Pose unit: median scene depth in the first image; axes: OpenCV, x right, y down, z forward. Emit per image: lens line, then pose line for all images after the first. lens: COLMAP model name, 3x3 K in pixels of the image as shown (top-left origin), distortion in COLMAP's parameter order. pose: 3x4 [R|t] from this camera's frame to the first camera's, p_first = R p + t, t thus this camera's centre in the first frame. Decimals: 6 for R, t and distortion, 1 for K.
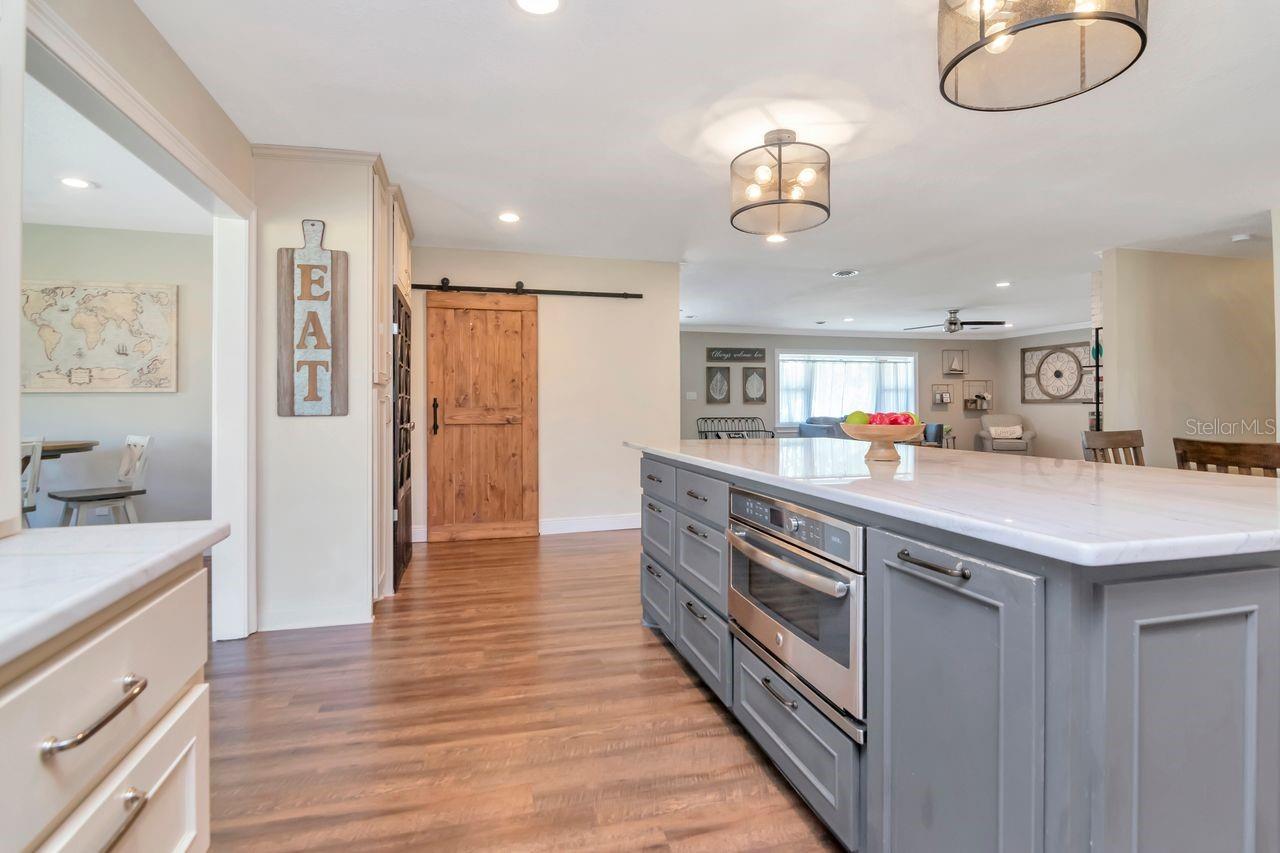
lens RADIAL K [[627.2, 0, 639.3], [0, 627.2, 415.3], [0, 0, 1]] dist [-0.004917, -0.001803]
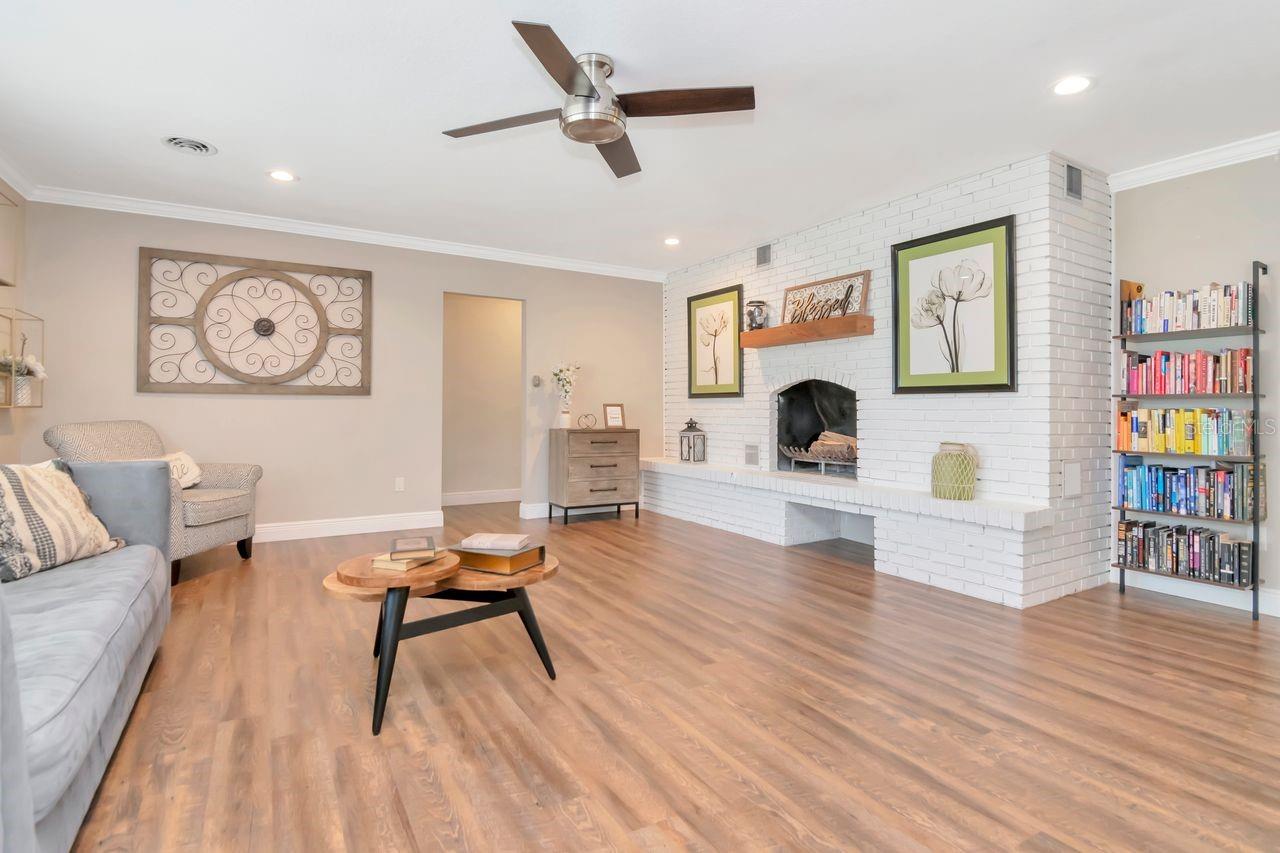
lens RADIAL K [[627.2, 0, 607.4], [0, 627.2, 409.6], [0, 0, 1]] dist [-0.004917, -0.001803]
pose [[-0.269882, 0.007220, 0.962866, 0.177885], [0.009607, 0.999942, -0.004805, -0.003914], [-0.962846, 0.007953, -0.269935, 0.858691]]
